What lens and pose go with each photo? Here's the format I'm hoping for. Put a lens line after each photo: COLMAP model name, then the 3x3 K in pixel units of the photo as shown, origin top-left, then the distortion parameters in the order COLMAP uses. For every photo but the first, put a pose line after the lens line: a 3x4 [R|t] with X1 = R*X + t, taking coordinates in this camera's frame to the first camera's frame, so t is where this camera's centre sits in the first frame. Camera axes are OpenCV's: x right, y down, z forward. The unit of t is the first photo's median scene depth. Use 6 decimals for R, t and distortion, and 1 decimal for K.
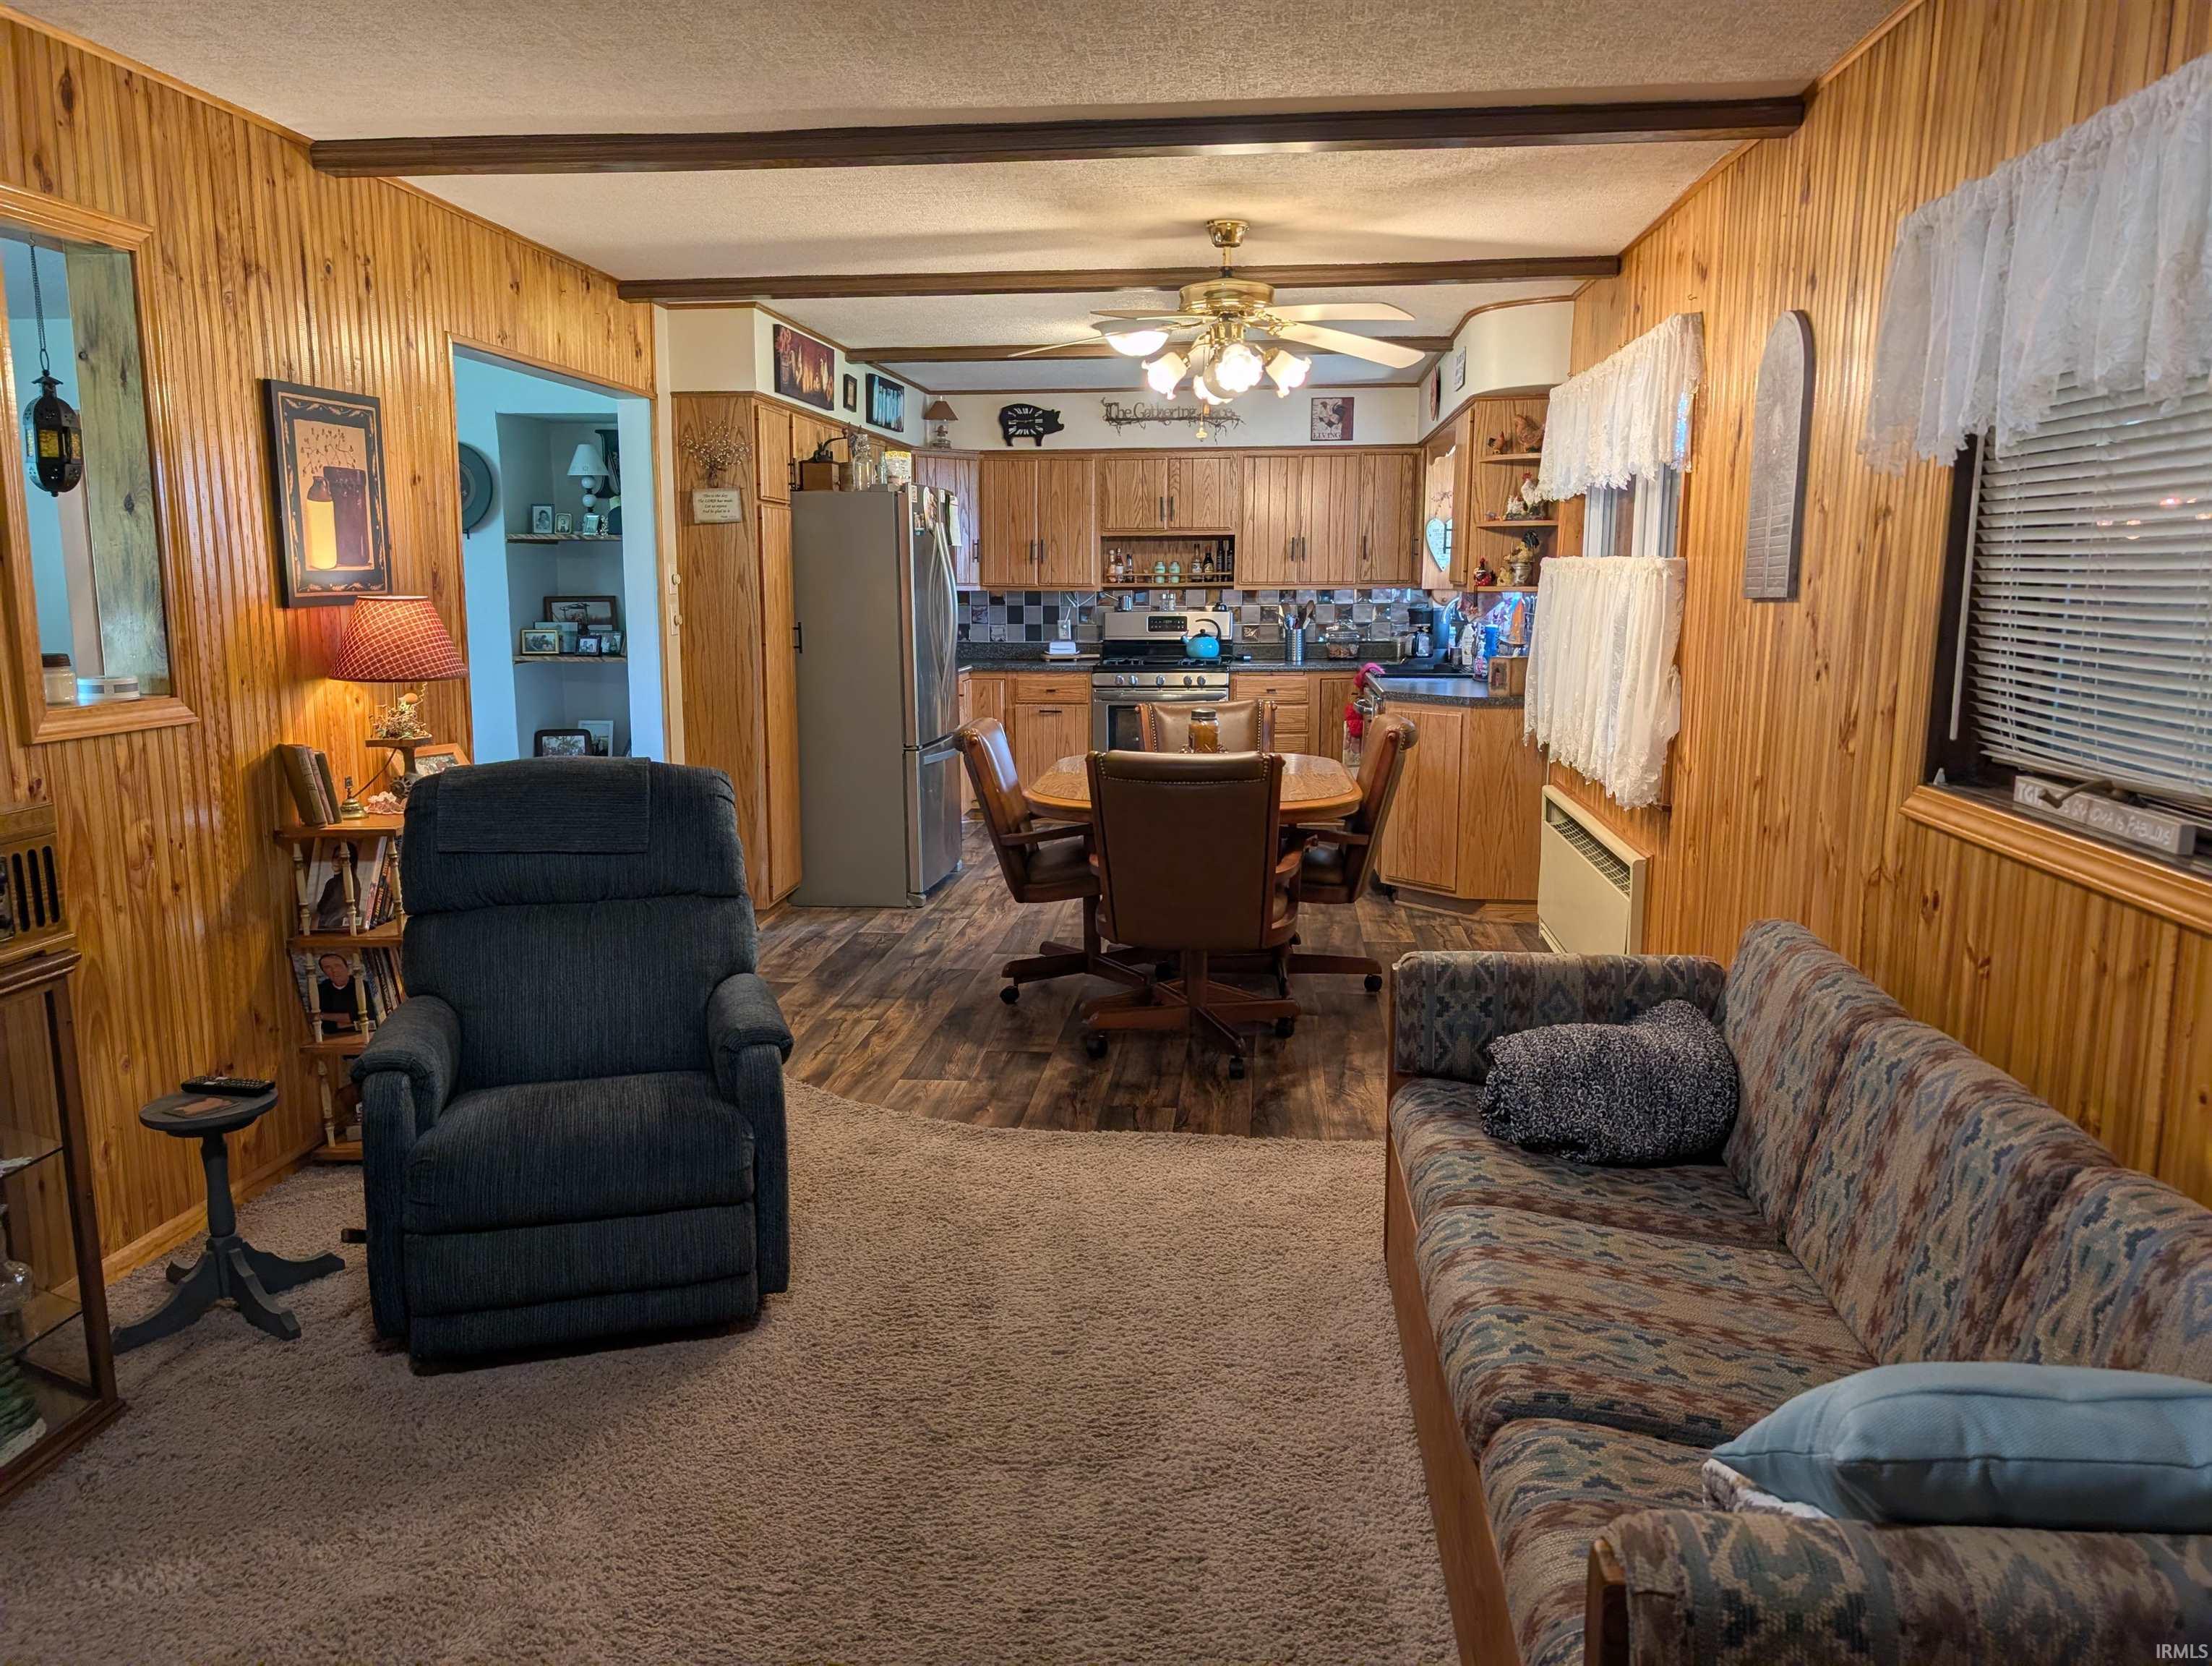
lens RADIAL K [[1600.5, 0, 1098.0], [0, 1600.5, 897.0], [0, 0, 1]] dist [0.028854, -0.027081]
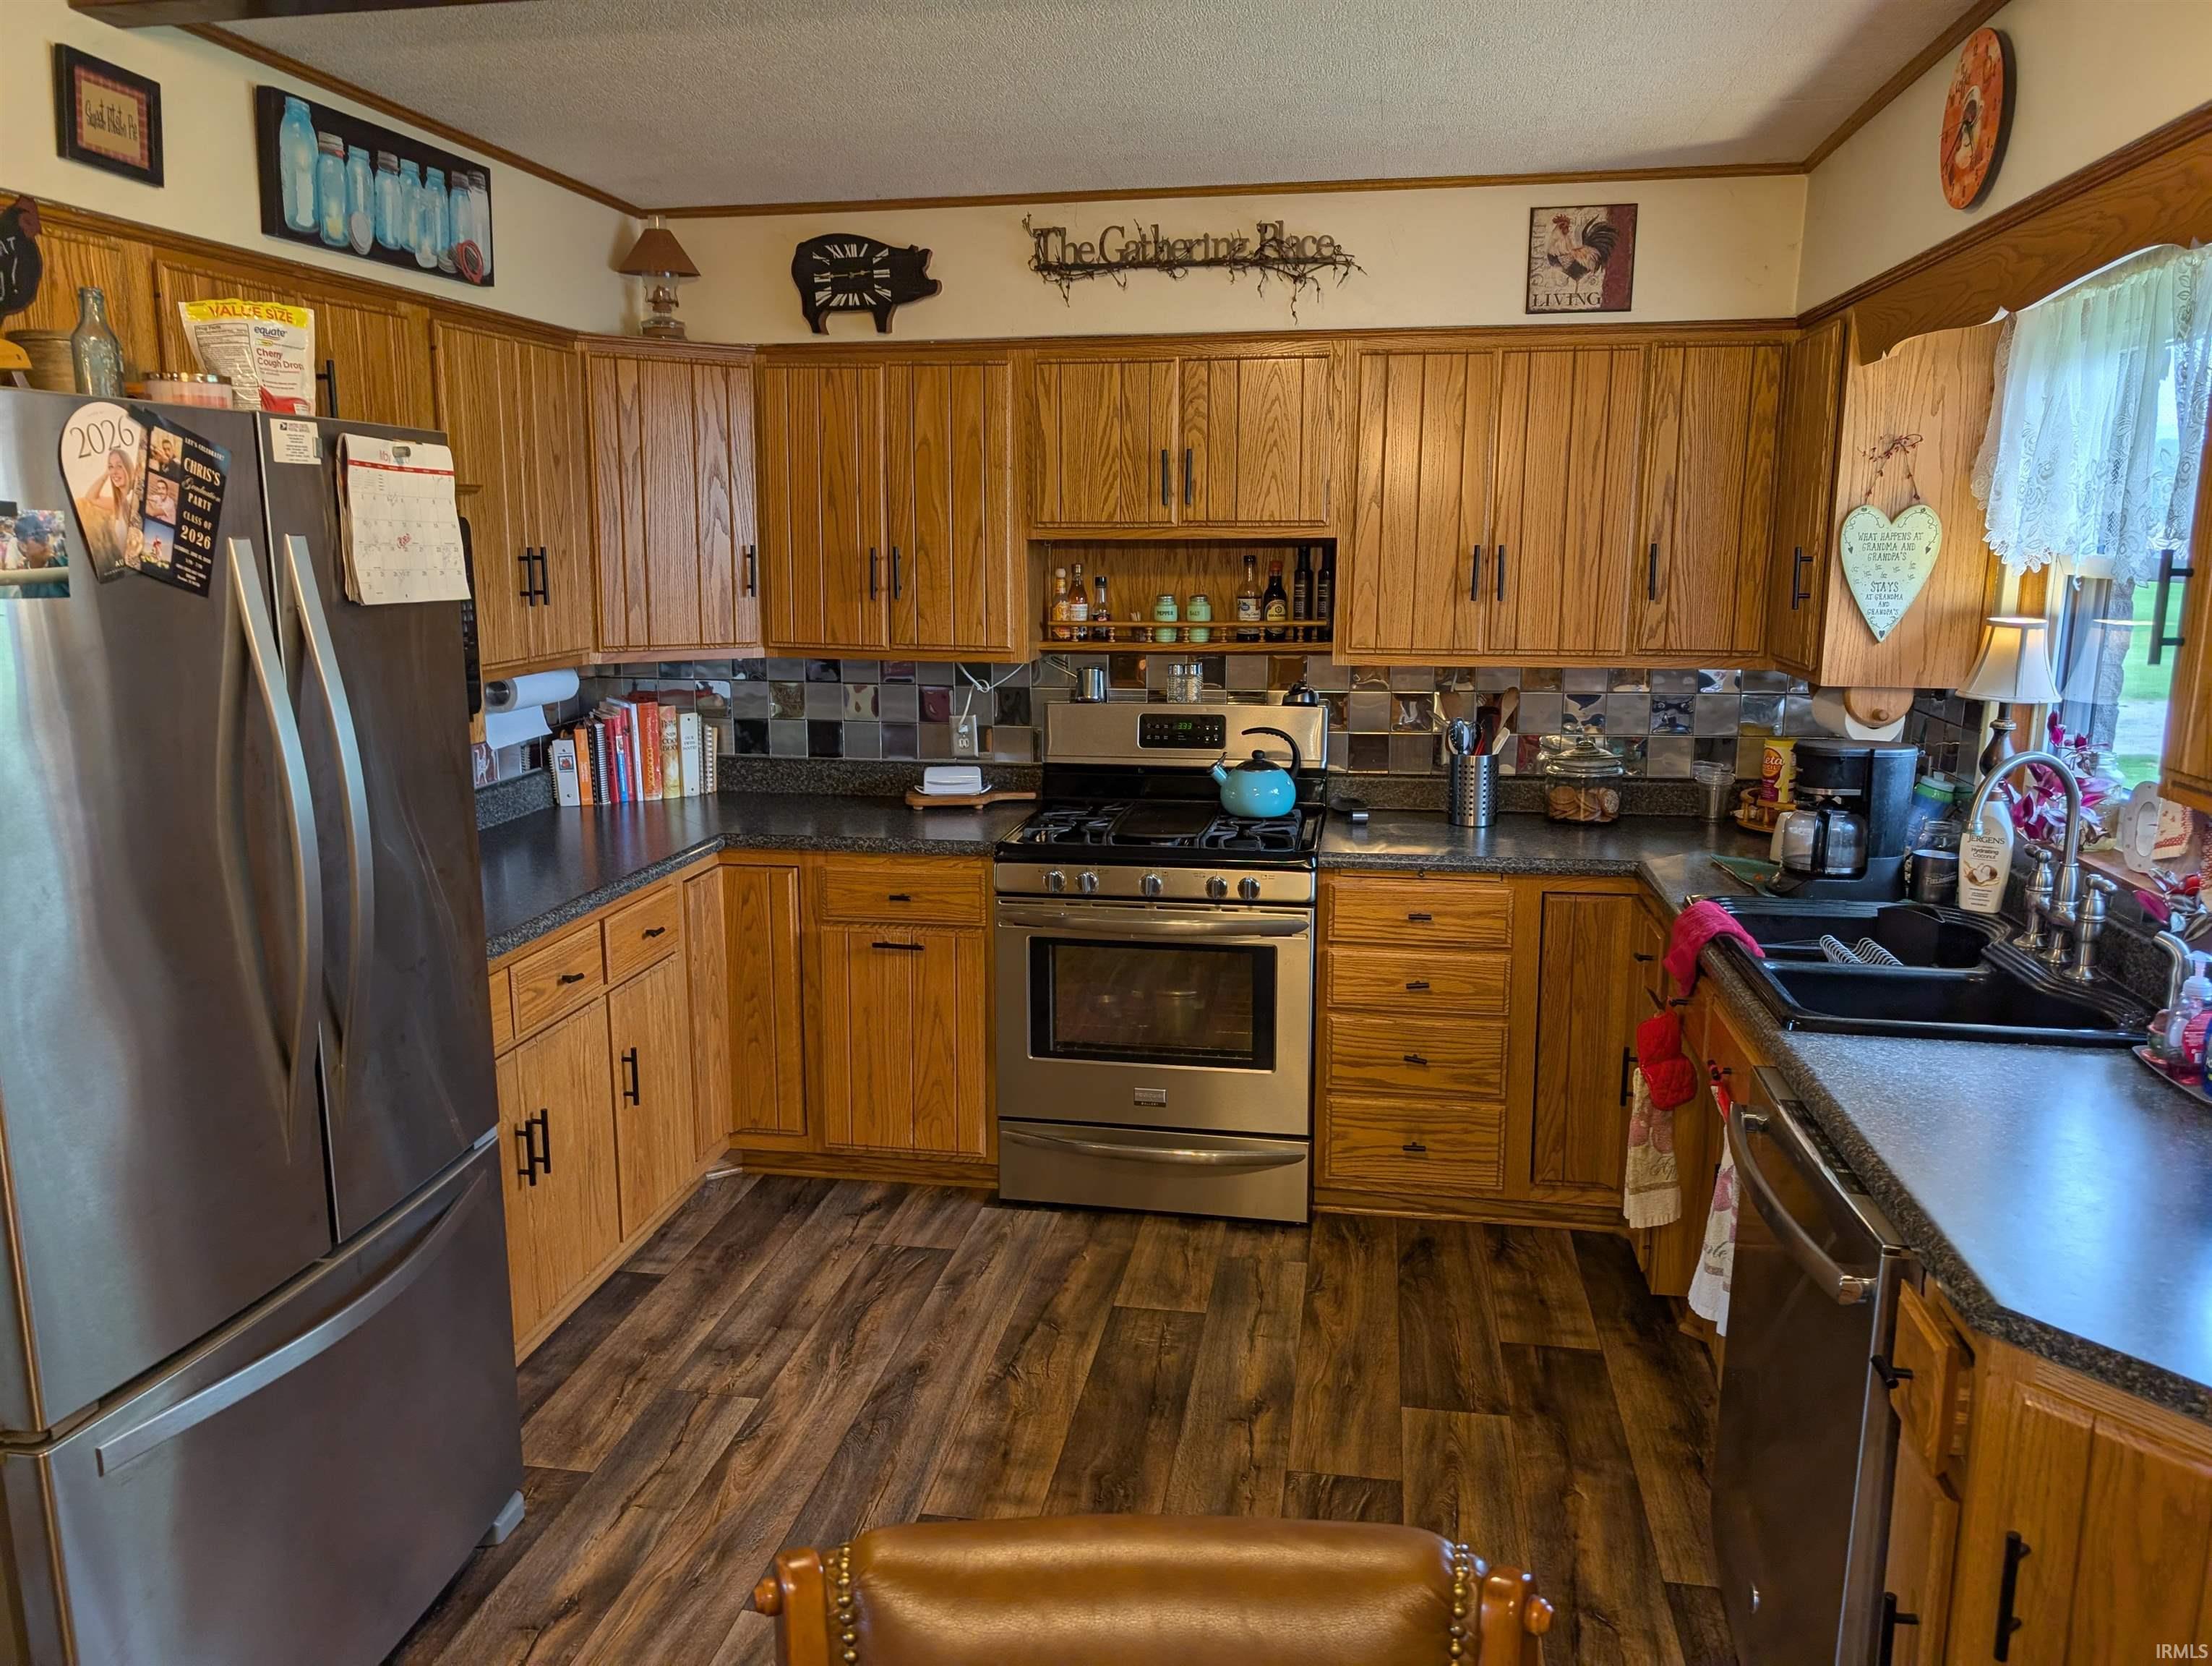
lens RADIAL K [[1600.5, 0, 1097.6], [0, 1600.5, 838.8], [0, 0, 1]] dist [0.028854, -0.027081]
pose [[0.997809, 0.015932, -0.064219, 0.050774], [-0.016544, 0.999823, -0.008998, -0.141291], [0.064064, 0.010040, 0.997895, 0.571584]]
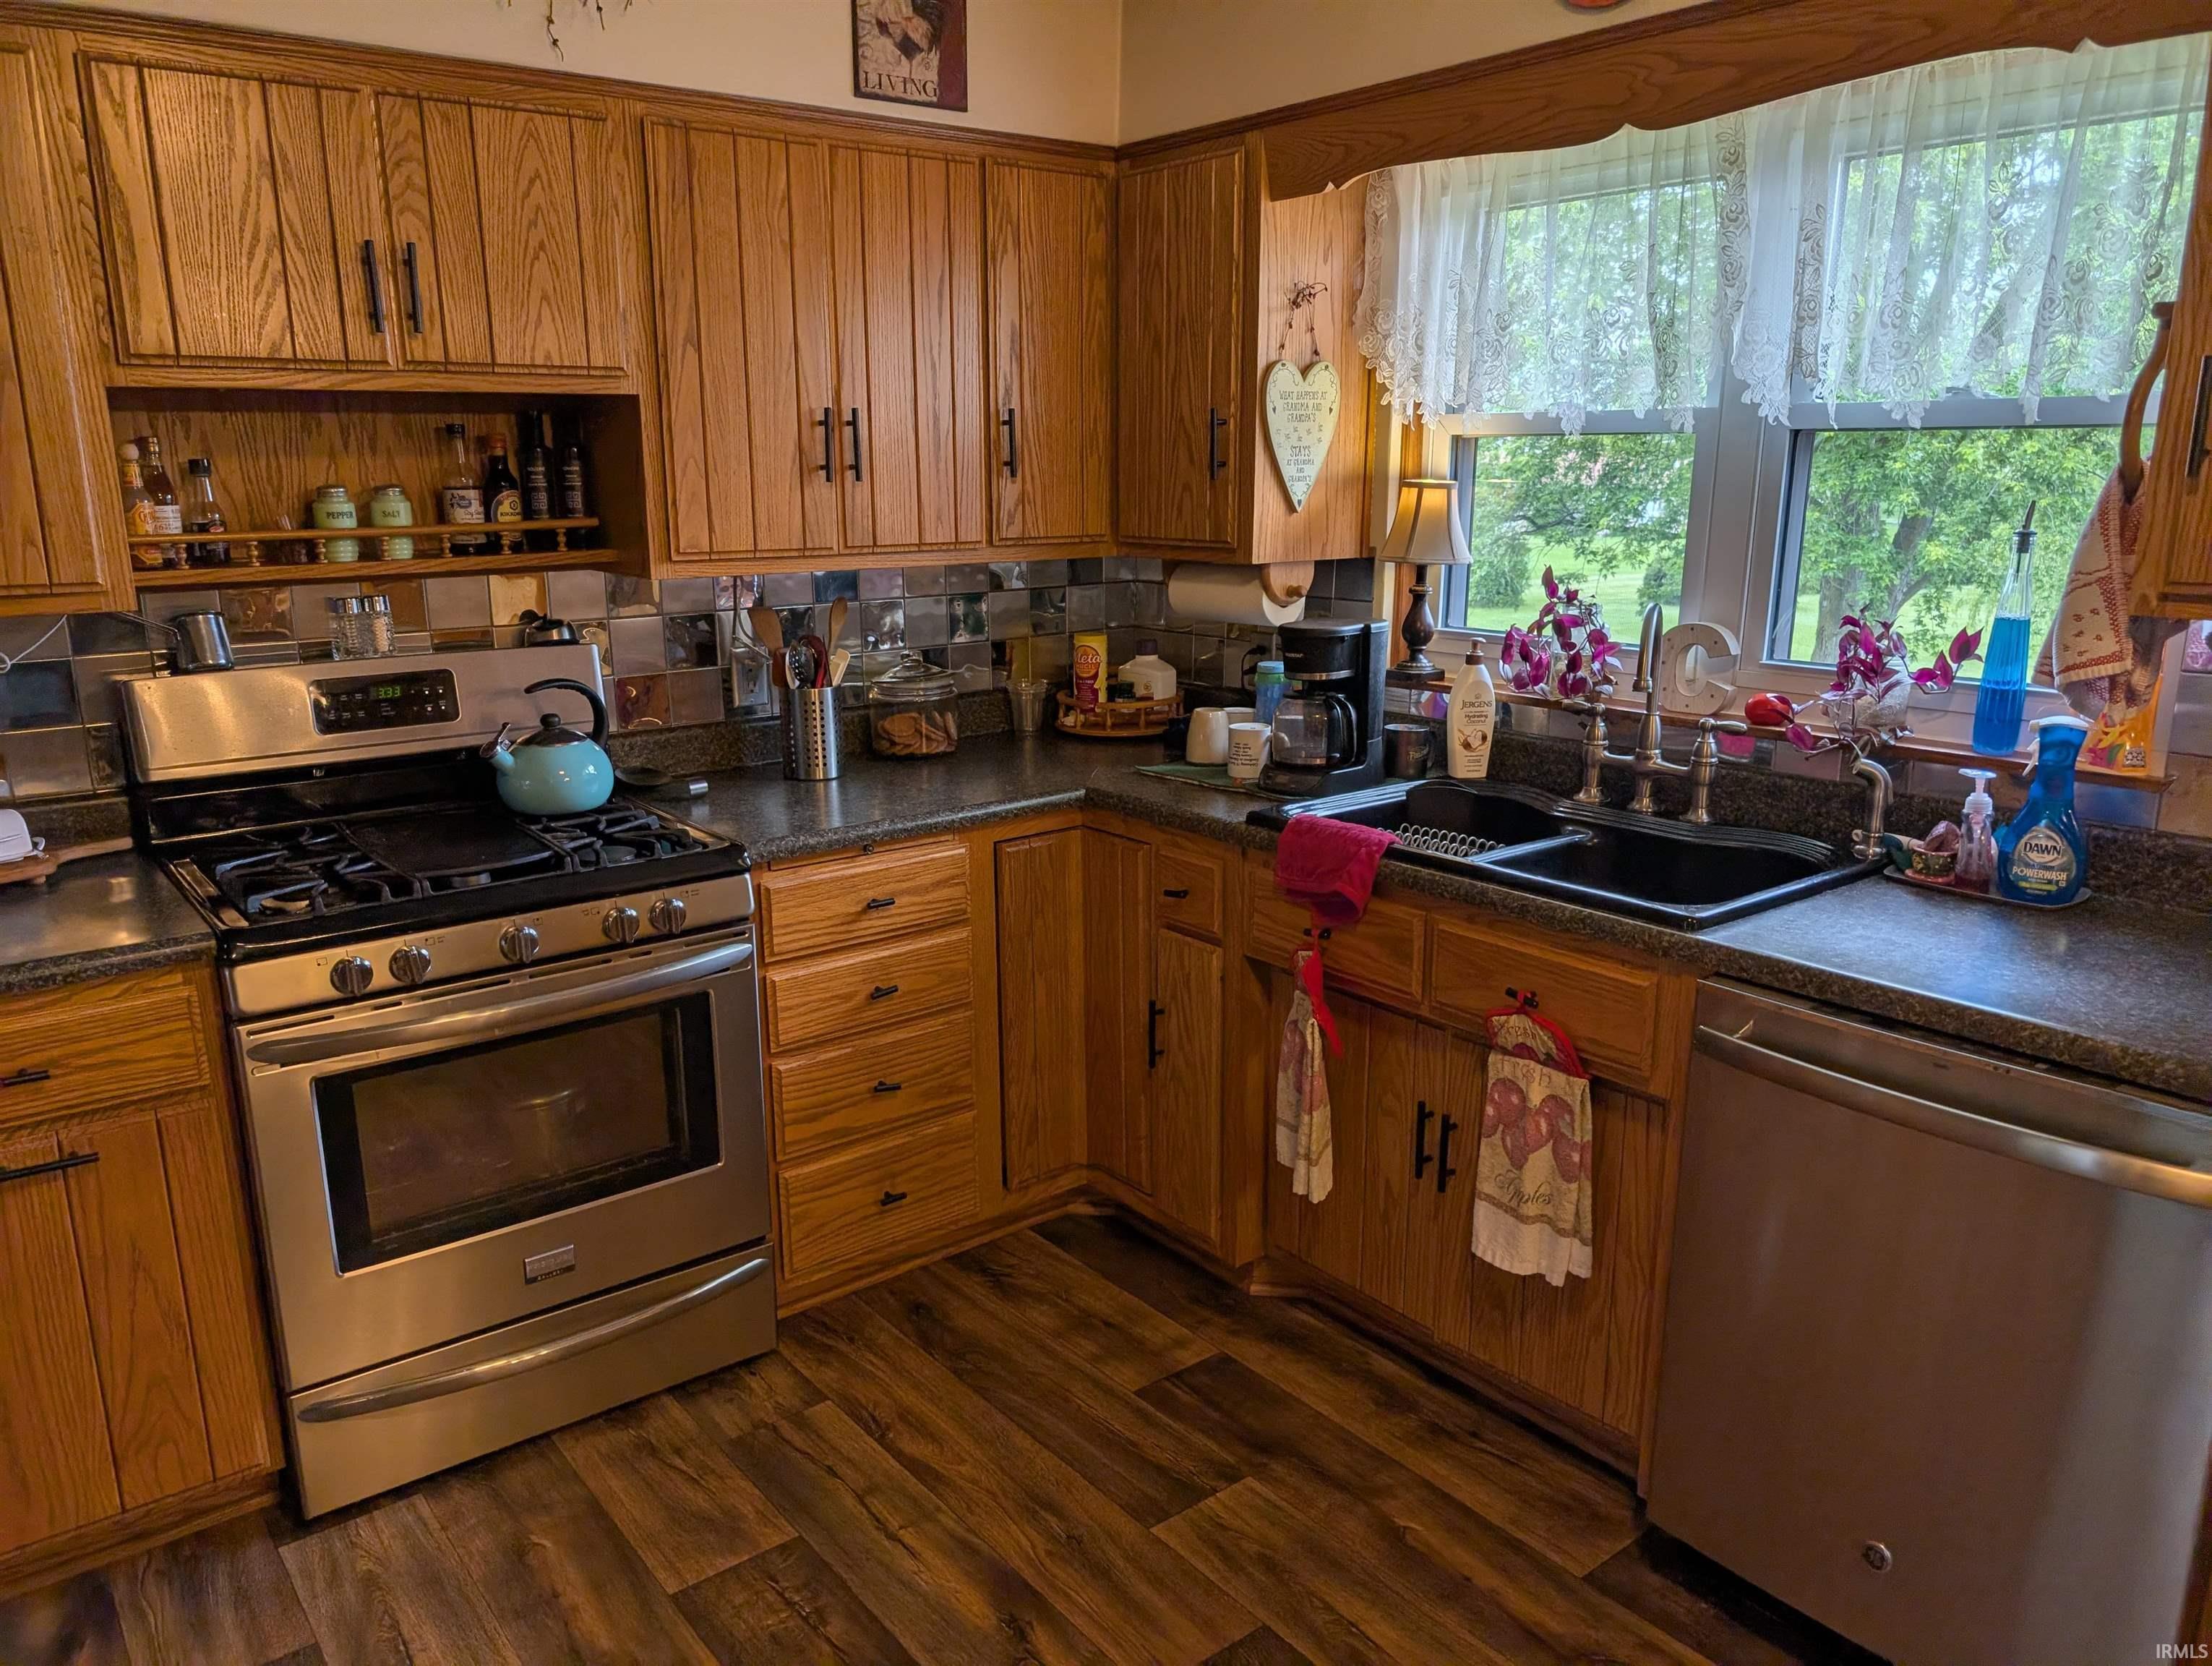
lens RADIAL K [[1600.5, 0, 1097.5], [0, 1600.5, 854.9], [0, 0, 1]] dist [0.028854, -0.027081]
pose [[0.719446, -0.169848, 0.673460, -0.067676], [0.141199, 0.985157, 0.097617, -0.159564], [-0.680044, 0.024862, 0.732750, 0.727886]]
